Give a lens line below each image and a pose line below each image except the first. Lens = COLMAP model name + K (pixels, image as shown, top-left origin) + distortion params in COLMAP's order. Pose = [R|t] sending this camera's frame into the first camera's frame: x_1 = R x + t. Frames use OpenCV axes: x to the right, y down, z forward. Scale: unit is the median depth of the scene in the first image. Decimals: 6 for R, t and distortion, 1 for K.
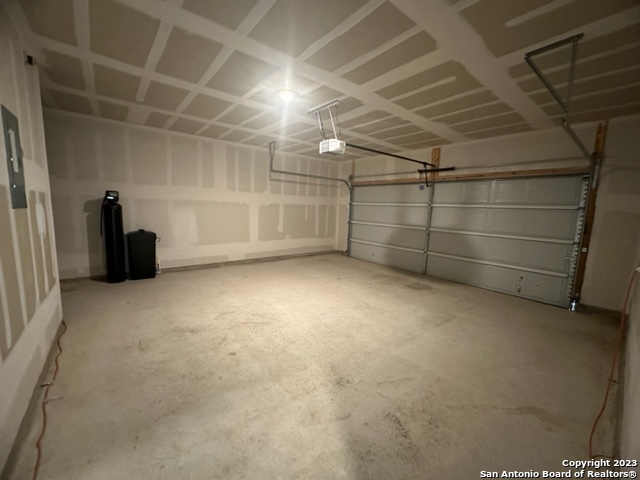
lens RADIAL K [[256.4, 0, 318.5], [0, 256.4, 240.6], [0, 0, 1]] dist [-0.002337, 0.000990]
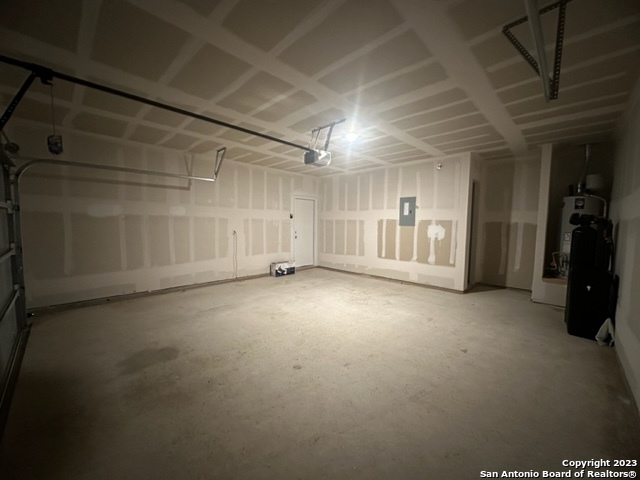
lens RADIAL K [[256.4, 0, 320.2], [0, 256.4, 241.6], [0, 0, 1]] dist [-0.002337, 0.000990]
pose [[-0.992065, -0.036962, -0.120170, 0.154208], [-0.060317, 0.978554, 0.196964, -0.265160], [0.110313, 0.202650, -0.973018, 2.138807]]
